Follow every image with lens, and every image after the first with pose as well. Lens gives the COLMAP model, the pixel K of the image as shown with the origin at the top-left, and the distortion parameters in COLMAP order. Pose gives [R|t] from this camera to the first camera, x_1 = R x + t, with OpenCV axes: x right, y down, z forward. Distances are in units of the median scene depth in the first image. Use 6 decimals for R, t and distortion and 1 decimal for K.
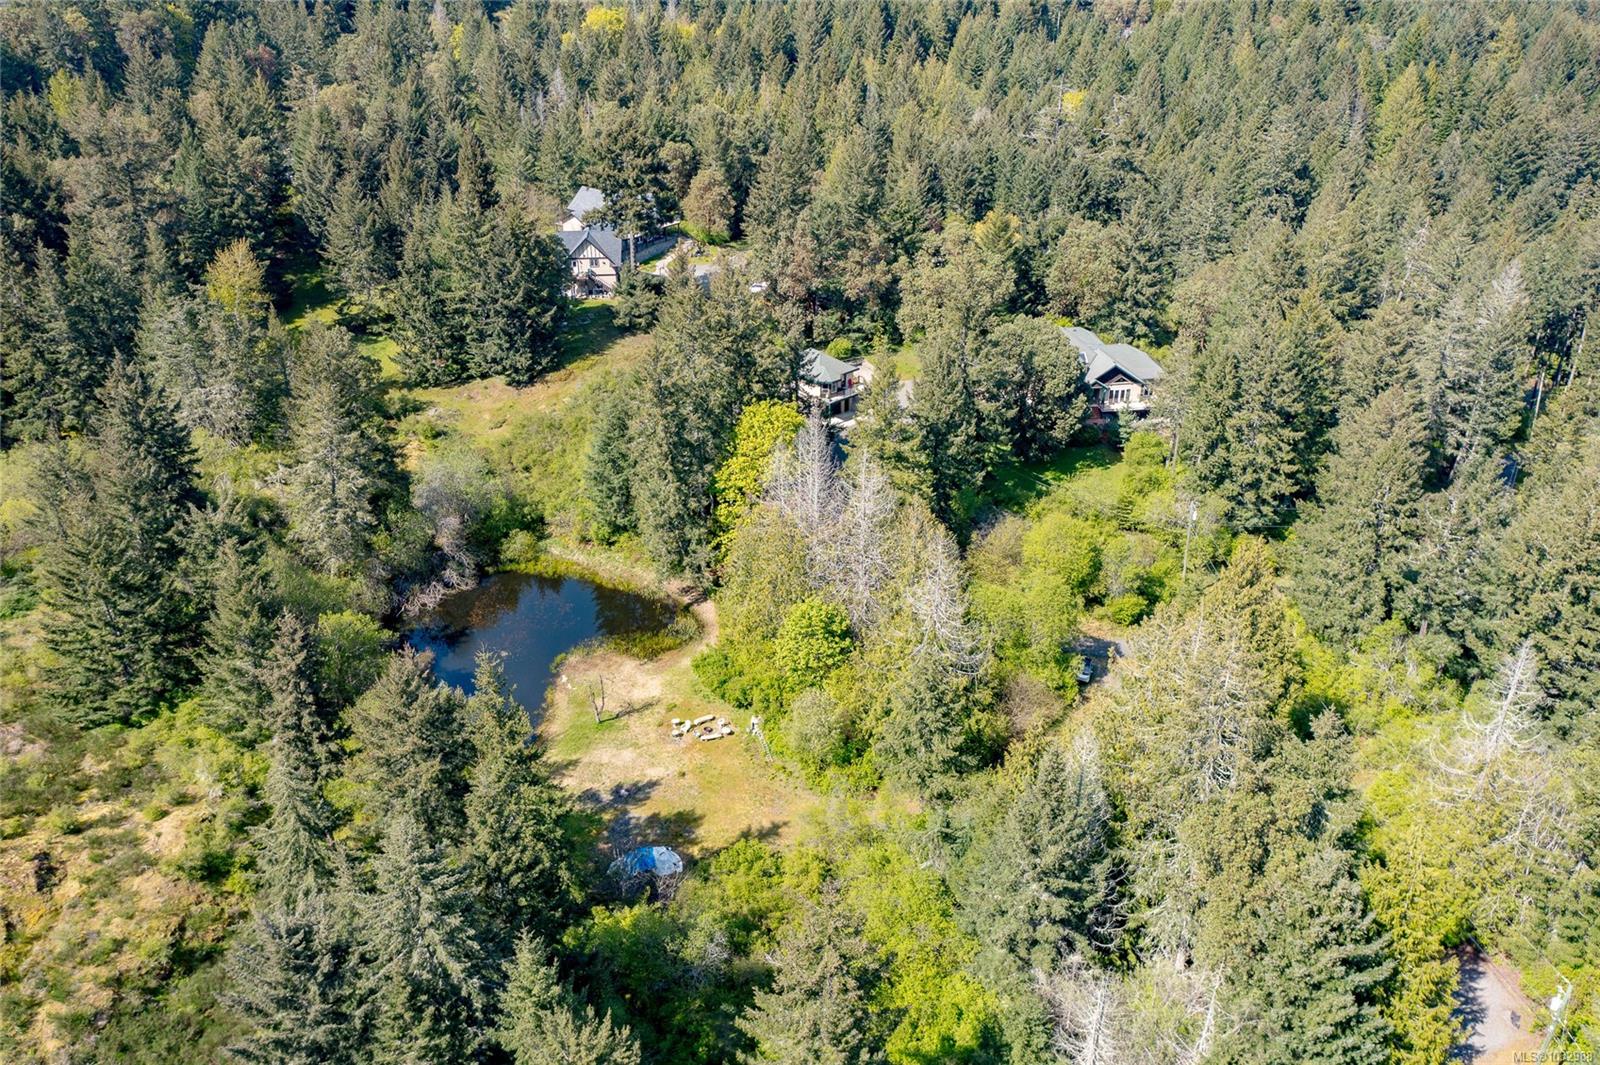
lens RADIAL K [[1260.3, 0, 801.0], [0, 1260.3, 532.7], [0, 0, 1]] dist [-0.002549, -0.004770]
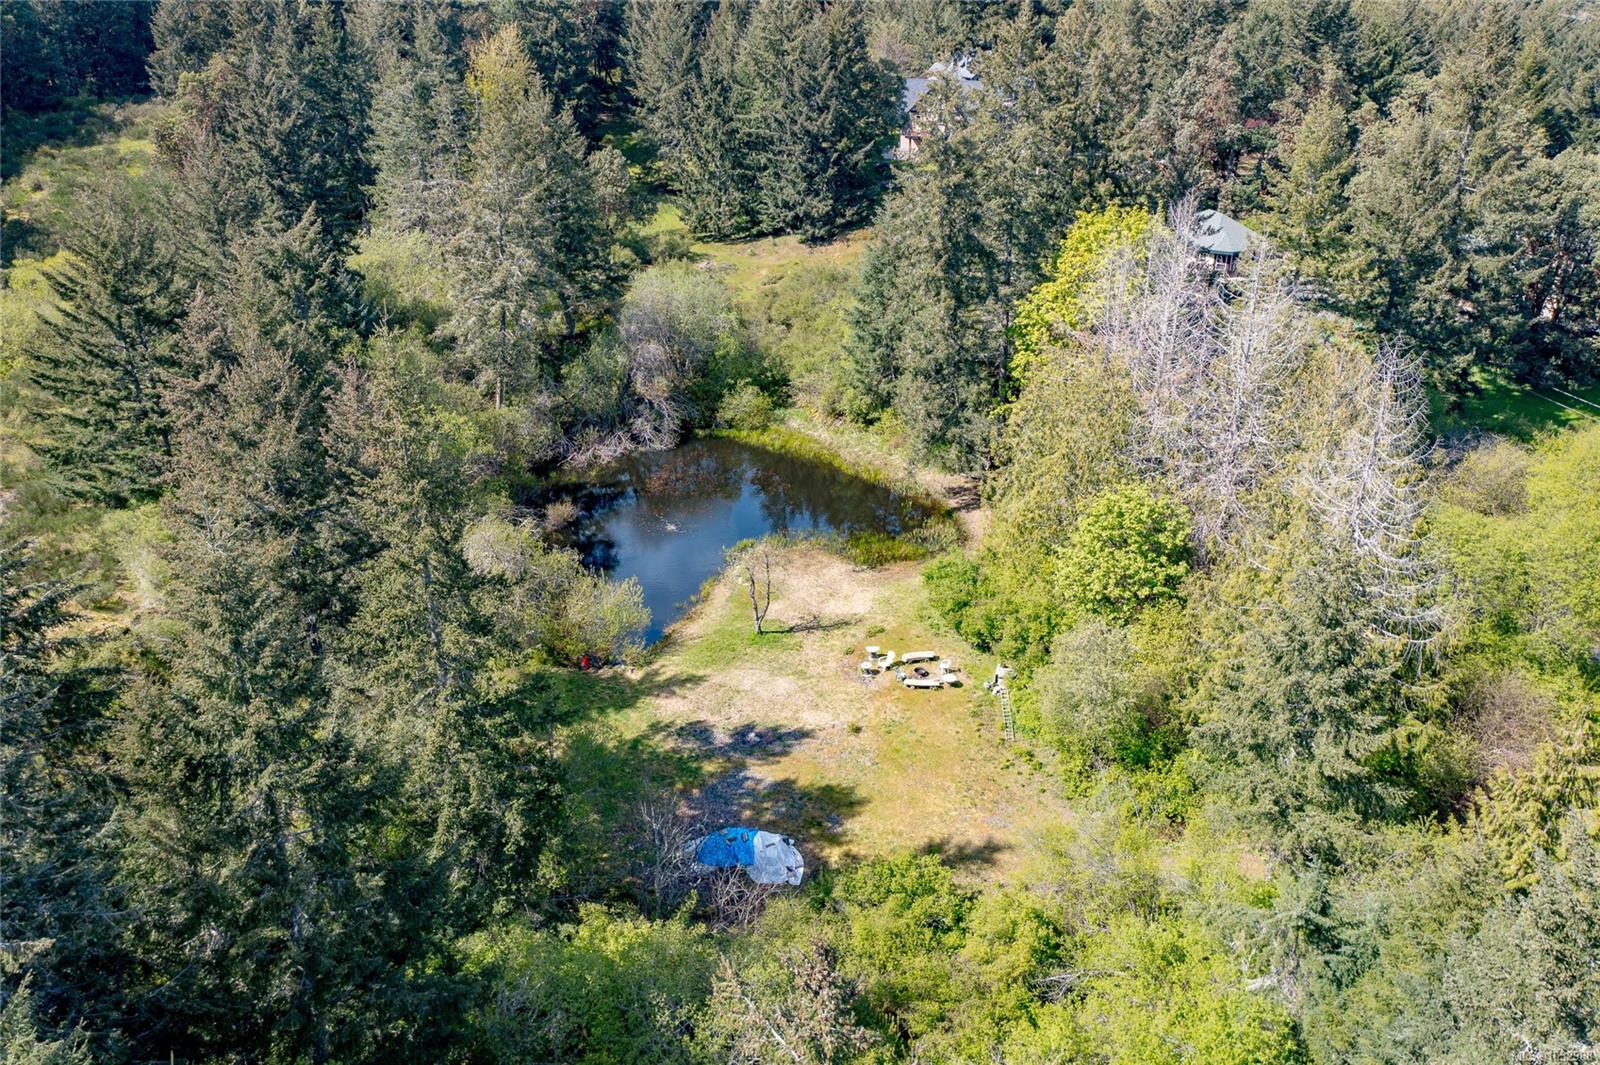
lens RADIAL K [[1260.3, 0, 799.3], [0, 1260.3, 531.7], [0, 0, 1]] dist [-0.002549, -0.004770]
pose [[0.942238, 0.145743, -0.301575, 0.042749], [-0.155990, 0.987708, -0.010040, 0.101626], [0.296405, 0.056503, 0.953390, 0.389365]]
